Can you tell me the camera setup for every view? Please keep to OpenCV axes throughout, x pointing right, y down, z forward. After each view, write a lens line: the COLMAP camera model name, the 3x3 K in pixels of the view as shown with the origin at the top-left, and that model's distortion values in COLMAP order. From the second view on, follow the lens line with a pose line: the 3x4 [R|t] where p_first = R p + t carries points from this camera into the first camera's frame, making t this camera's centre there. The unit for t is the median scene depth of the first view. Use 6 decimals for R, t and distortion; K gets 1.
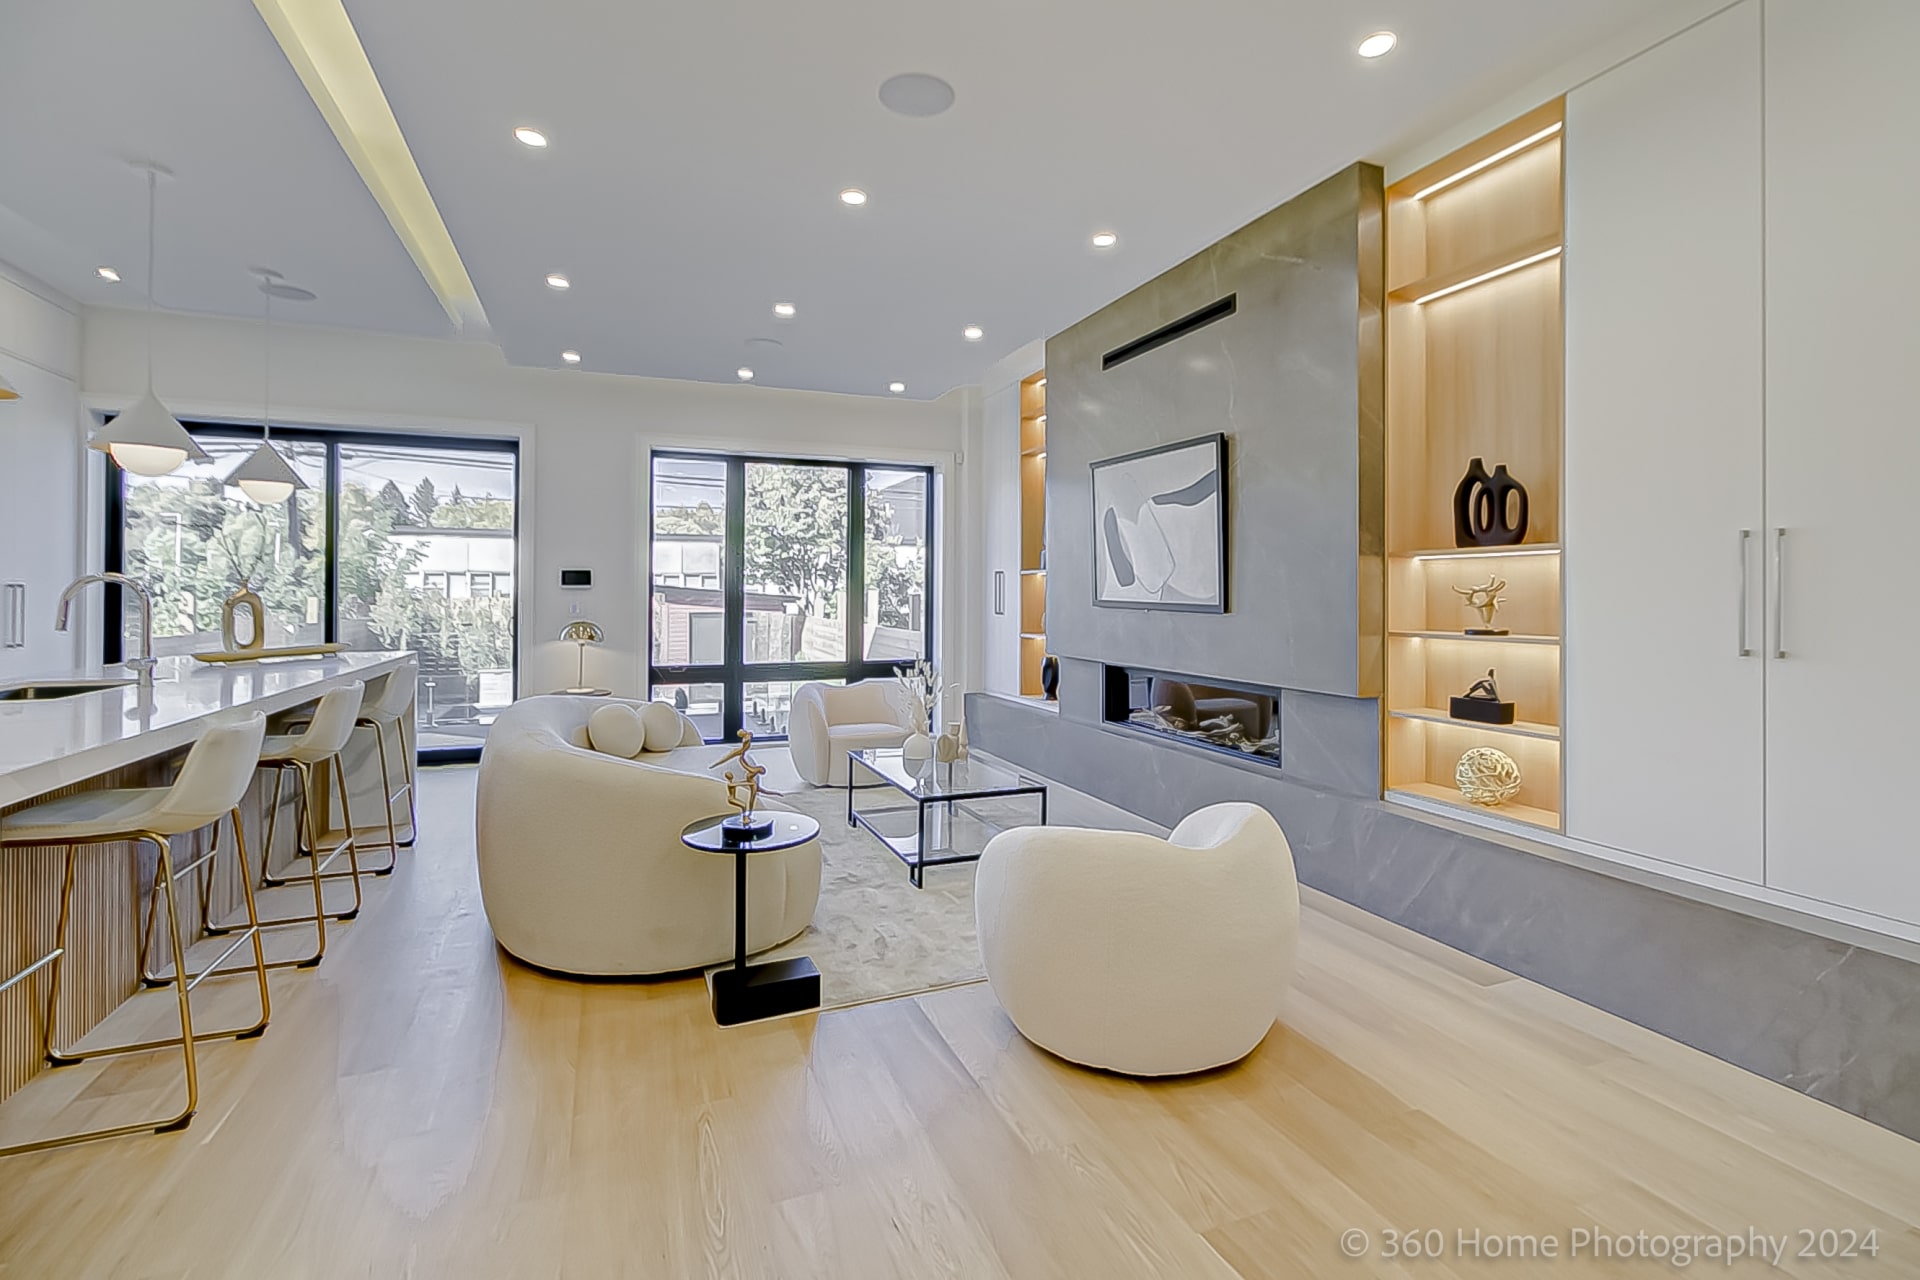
lens RADIAL K [[905.3, 0, 969.8], [0, 905.3, 583.7], [0, 0, 1]] dist [0.023706, -0.000002]
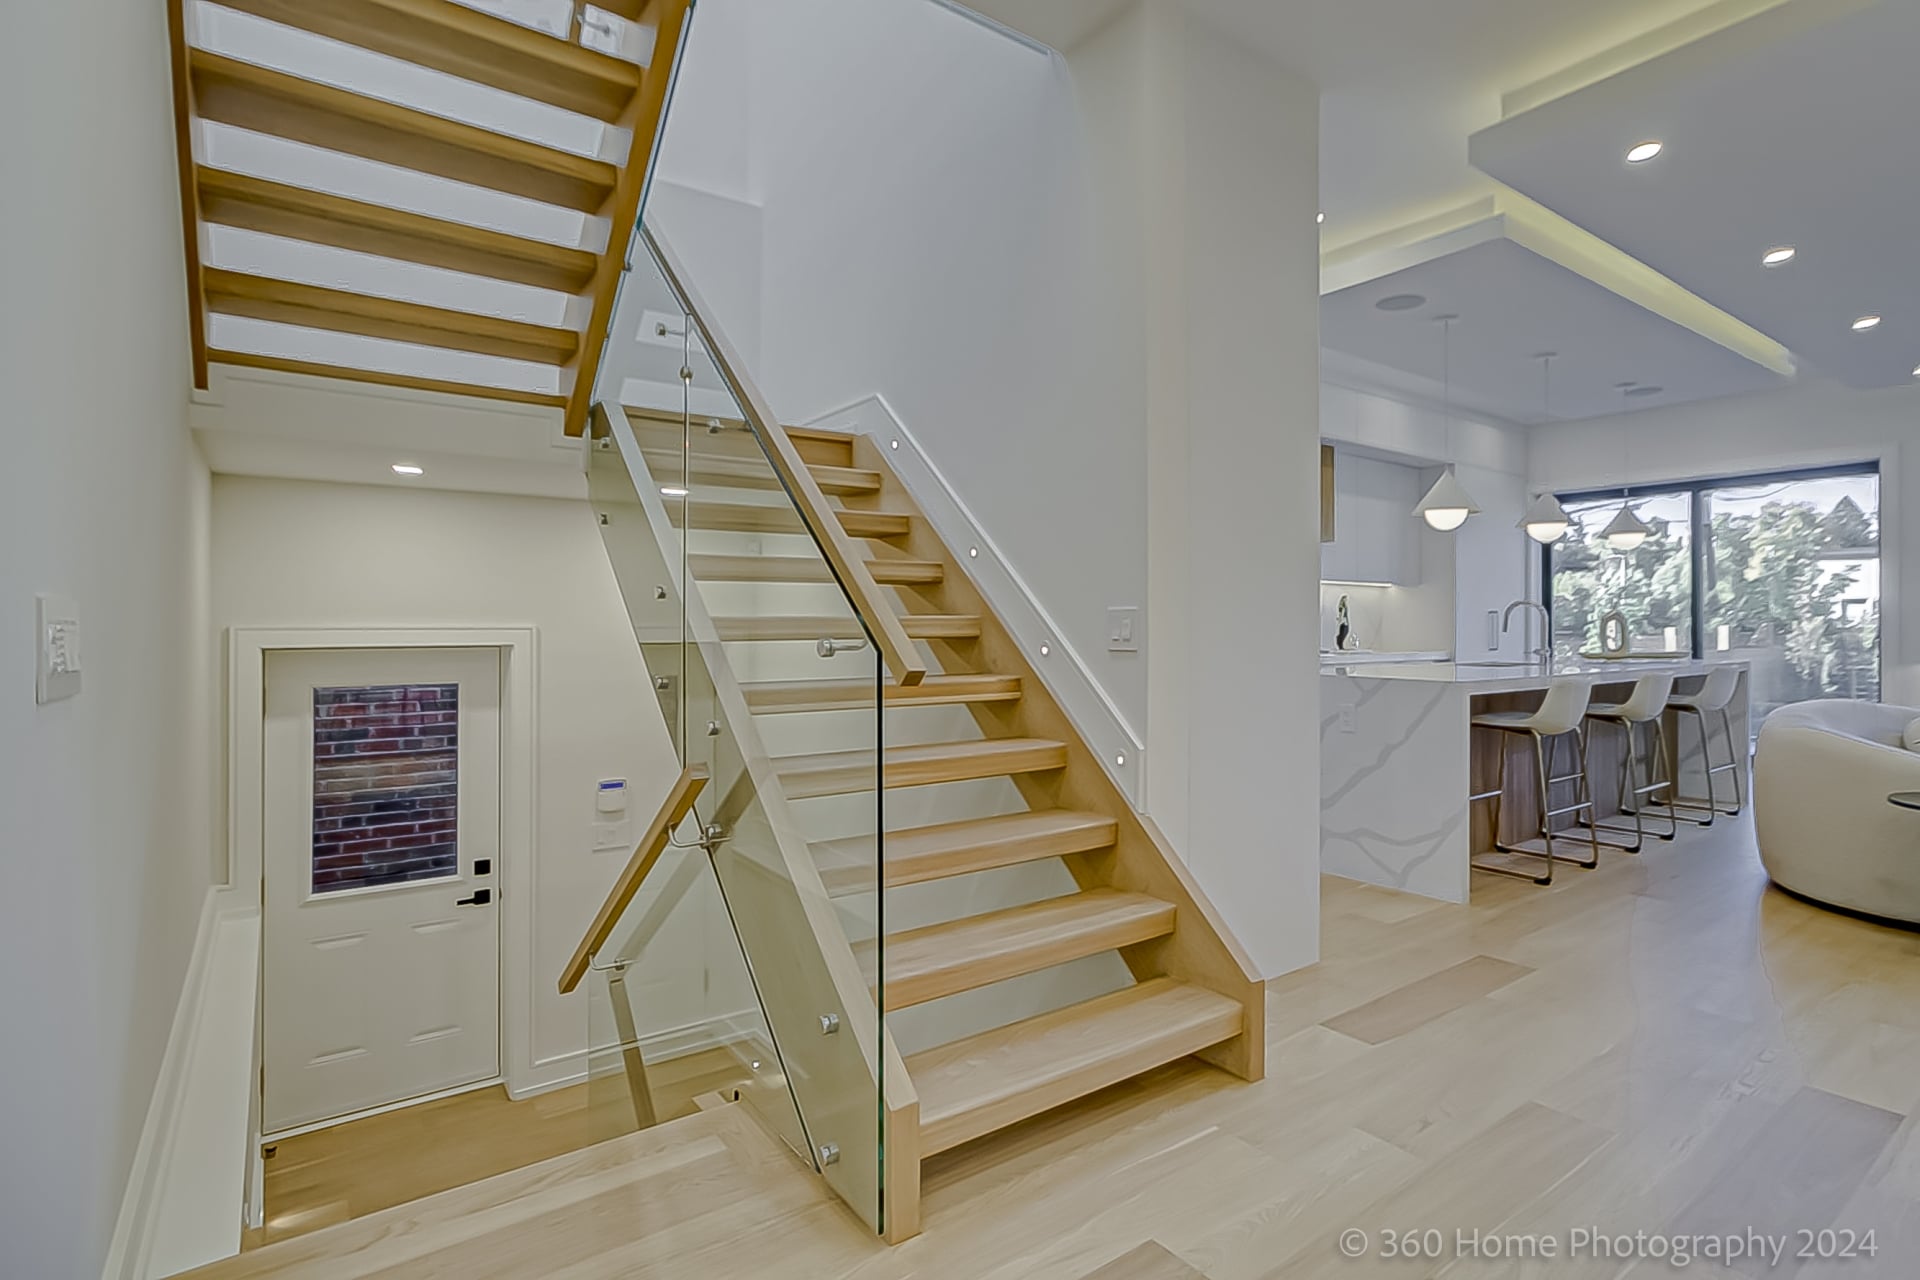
lens RADIAL K [[953.5, 0, 975.8], [0, 953.5, 619.7], [0, 0, 1]] dist [-0.026117, 0.025355]
pose [[0.250103, -0.010803, -0.968159, 0.242549], [0.011838, 0.999897, -0.008100, 0.013209], [0.968147, -0.009435, 0.250205, -0.203001]]
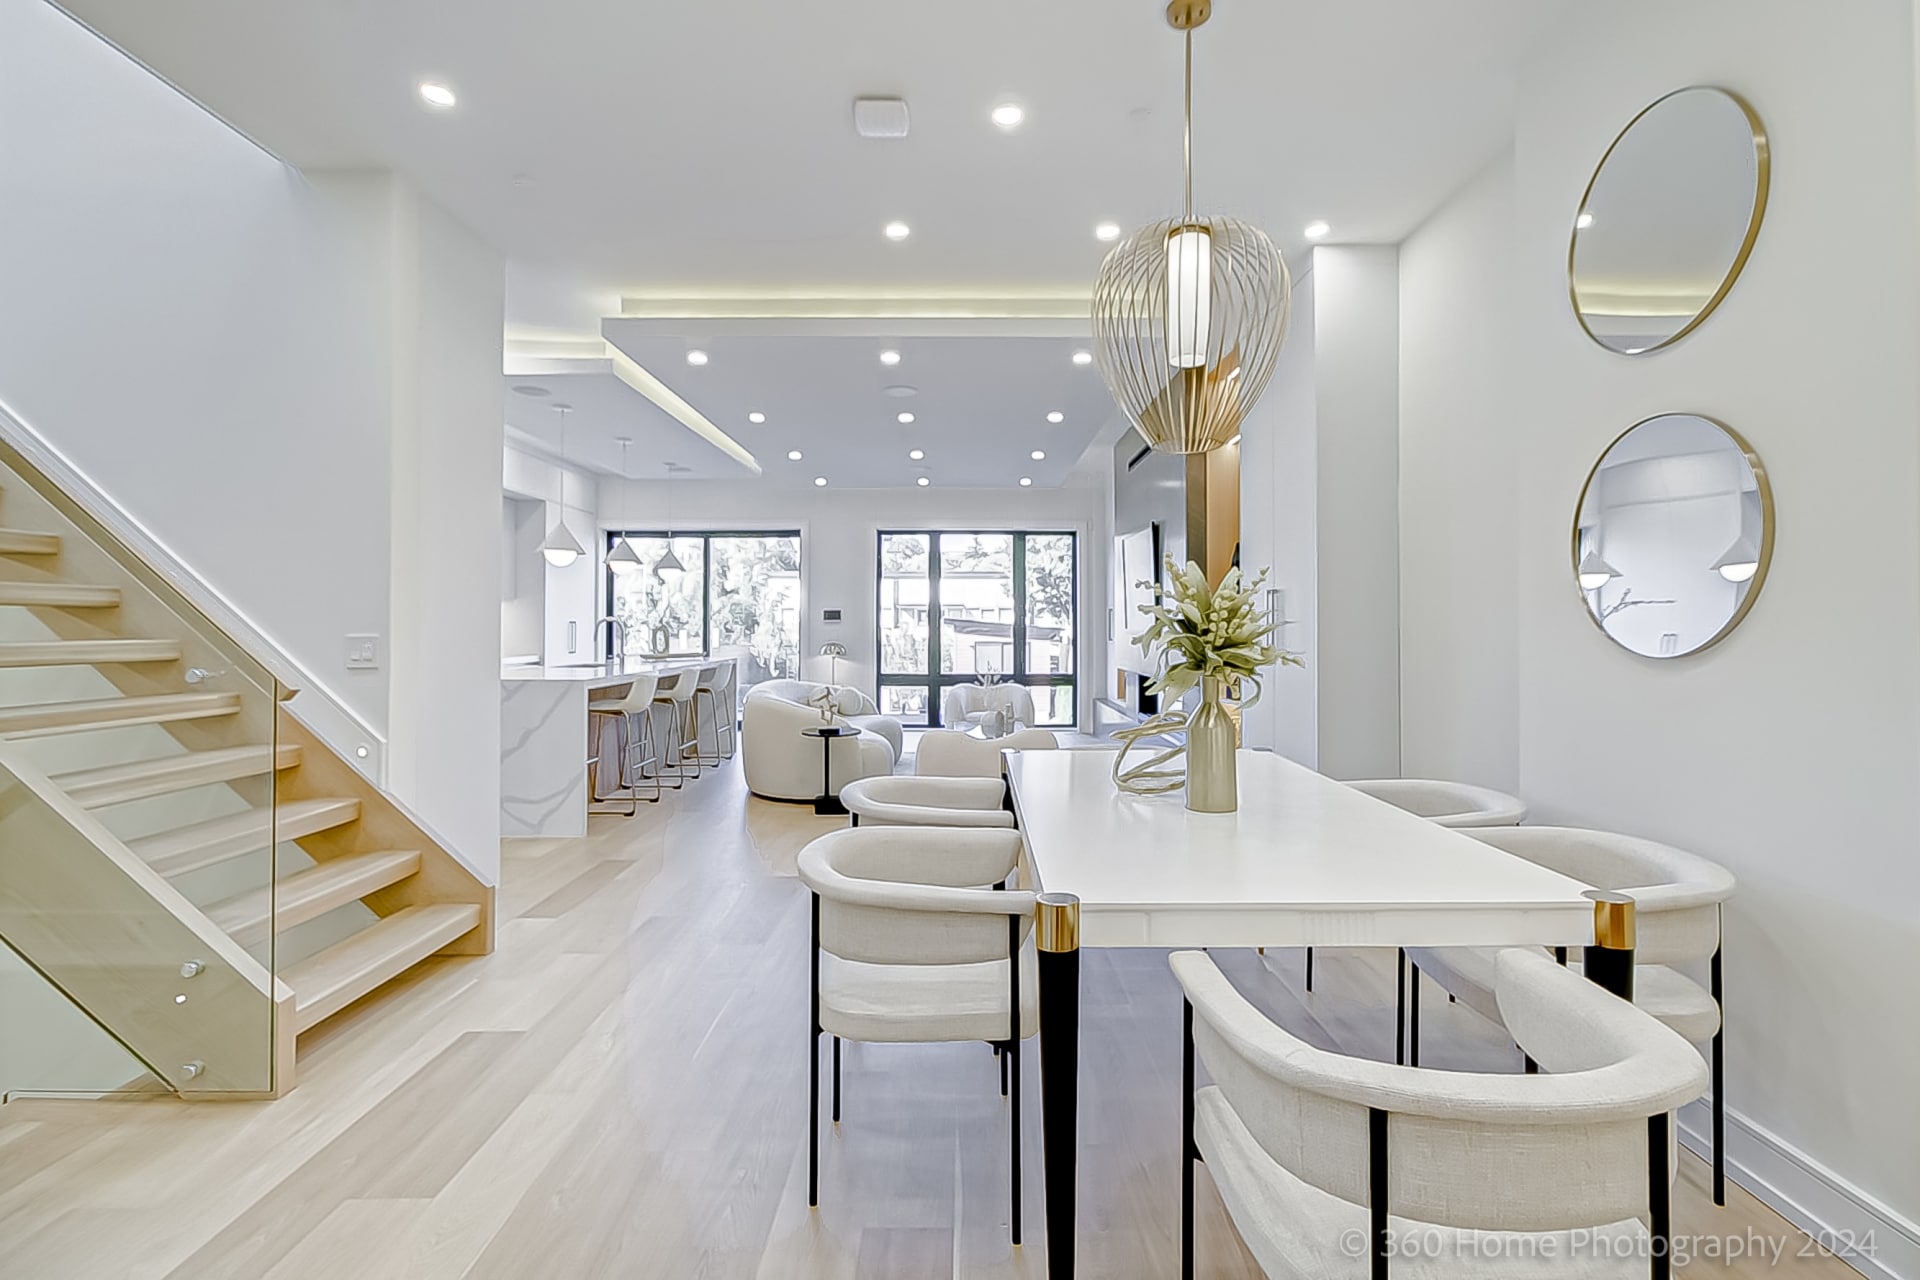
lens RADIAL K [[953.5, 0, 975.8], [0, 953.5, 619.7], [0, 0, 1]] dist [-0.026117, 0.025355]
pose [[0.930025, -0.004536, -0.367468, 0.375970], [0.006317, 0.999973, 0.003643, -0.003260], [0.367442, -0.005709, 0.930029, -0.412648]]
